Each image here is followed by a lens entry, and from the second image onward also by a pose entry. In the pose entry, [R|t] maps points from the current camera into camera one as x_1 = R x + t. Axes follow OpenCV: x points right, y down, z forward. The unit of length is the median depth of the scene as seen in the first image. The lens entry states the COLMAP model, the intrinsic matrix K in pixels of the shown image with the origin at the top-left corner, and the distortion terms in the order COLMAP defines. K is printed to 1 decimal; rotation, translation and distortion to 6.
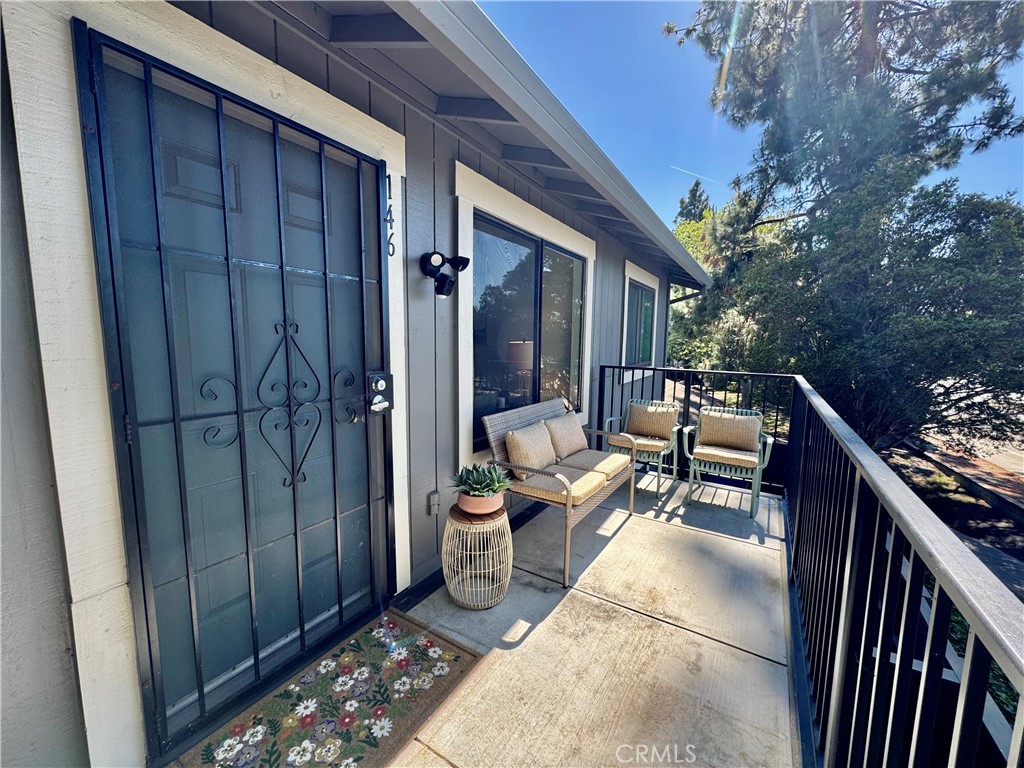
lens RADIAL K [[408.9, 0, 512.7], [0, 408.9, 385.0], [0, 0, 1]] dist [-0.003274, 0.000447]
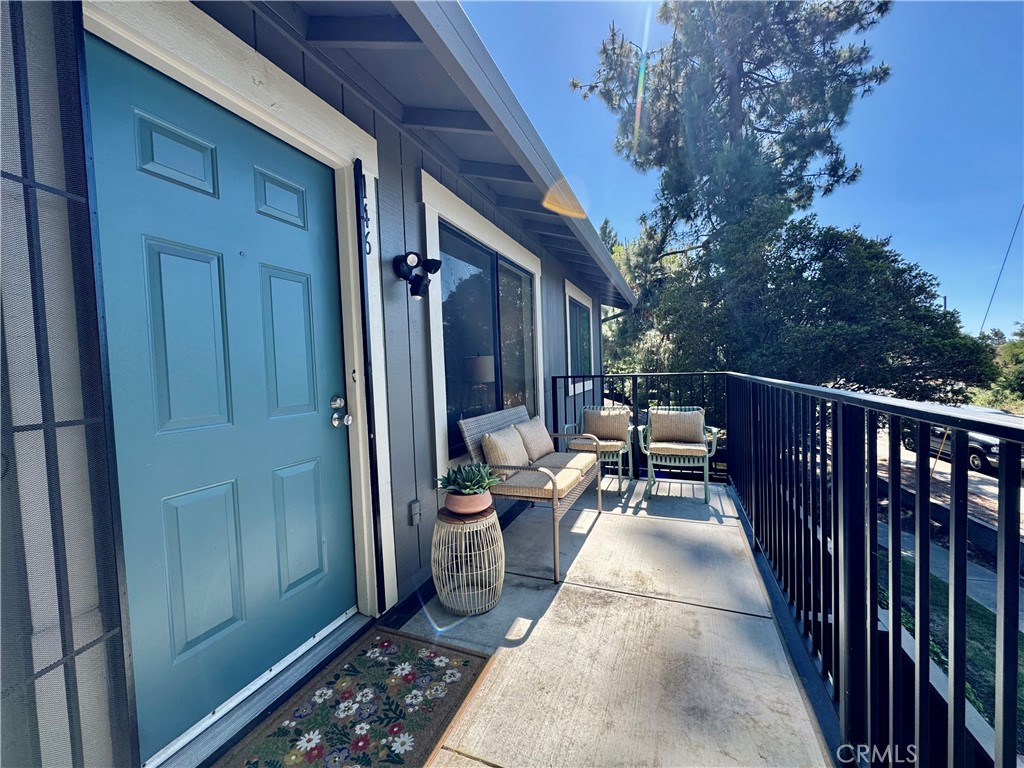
lens RADIAL K [[408.9, 0, 513.5], [0, 408.9, 384.0], [0, 0, 1]] dist [-0.003274, 0.000447]
pose [[0.983684, -0.056907, 0.170665, -0.088961], [0.070265, 0.994834, -0.073273, 0.060072], [-0.165613, 0.084069, 0.982601, -0.001158]]
